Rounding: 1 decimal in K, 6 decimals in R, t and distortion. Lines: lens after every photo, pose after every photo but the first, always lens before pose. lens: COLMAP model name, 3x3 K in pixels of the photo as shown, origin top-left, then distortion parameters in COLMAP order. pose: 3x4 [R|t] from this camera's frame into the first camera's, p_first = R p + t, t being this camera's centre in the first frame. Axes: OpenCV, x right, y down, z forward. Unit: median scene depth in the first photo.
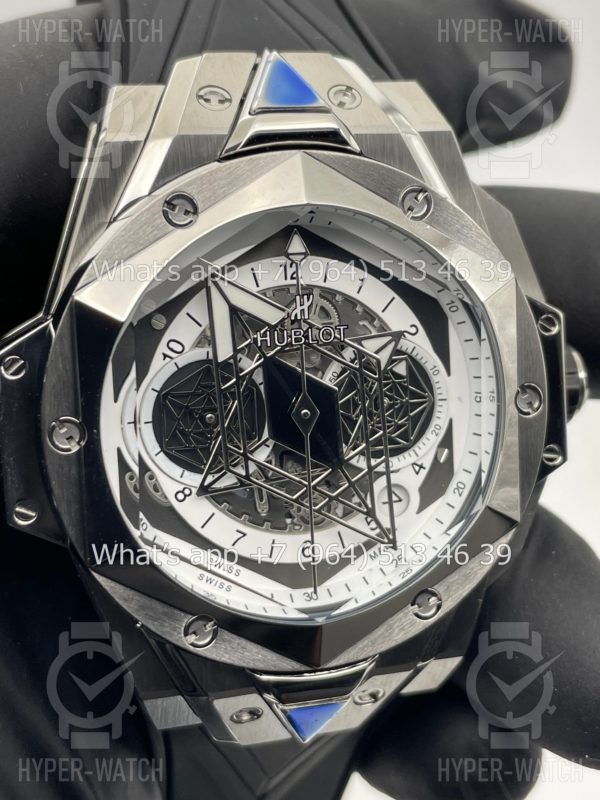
lens RADIAL K [[1271.8, 0, 297.3], [0, 1271.8, 401.0], [0, 0, 1]] dist [0.124442, 0.000000]
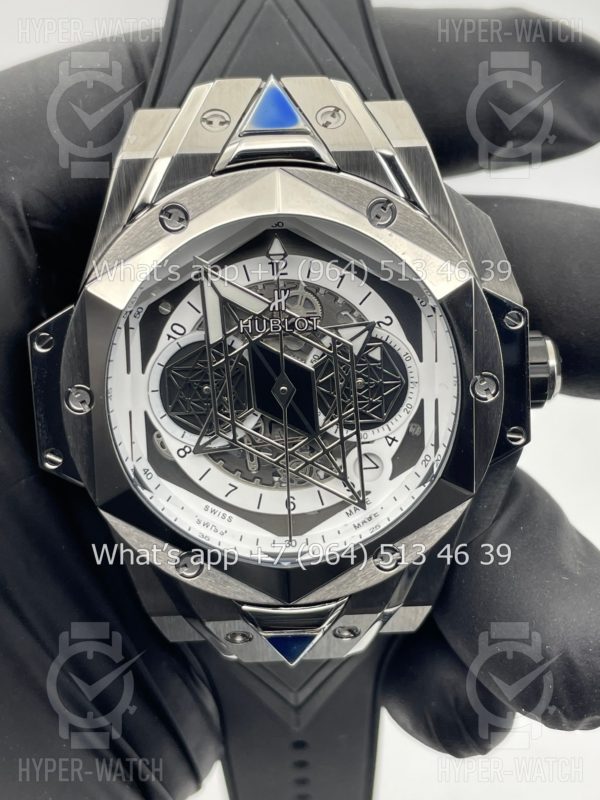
lens RADIAL K [[1271.8, 0, 298.7], [0, 1271.8, 400.2], [0, 0, 1]] dist [0.124442, 0.000000]
pose [[0.970467, 0.053998, -0.235114, 0.291234], [-0.040452, 0.997252, 0.062067, -0.053368], [0.237820, -0.050723, 0.969984, -0.136973]]
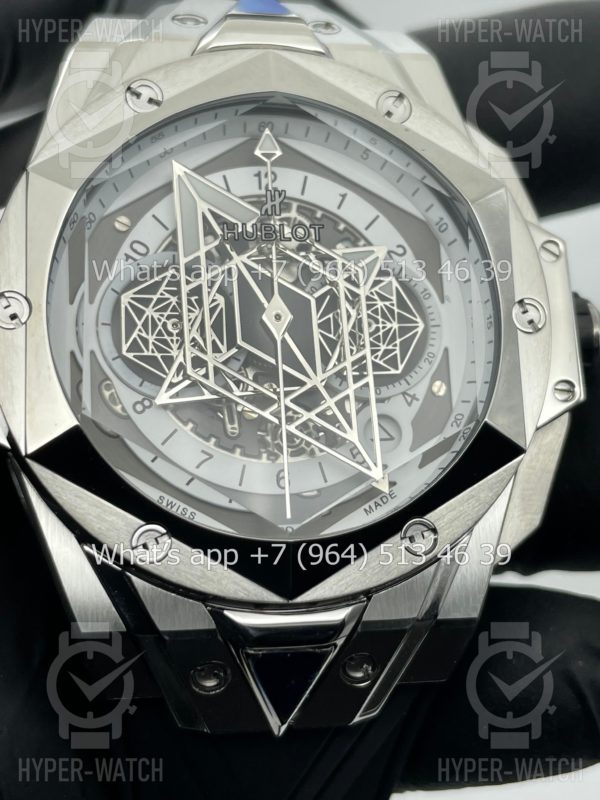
lens RADIAL K [[1271.8, 0, 296.1], [0, 1271.8, 398.1], [0, 0, 1]] dist [0.124442, 0.000000]
pose [[0.995434, -0.018766, -0.093590, 0.101855], [-0.012731, 0.945622, -0.325017, 0.354488], [0.094600, 0.324725, 0.941066, 0.157016]]
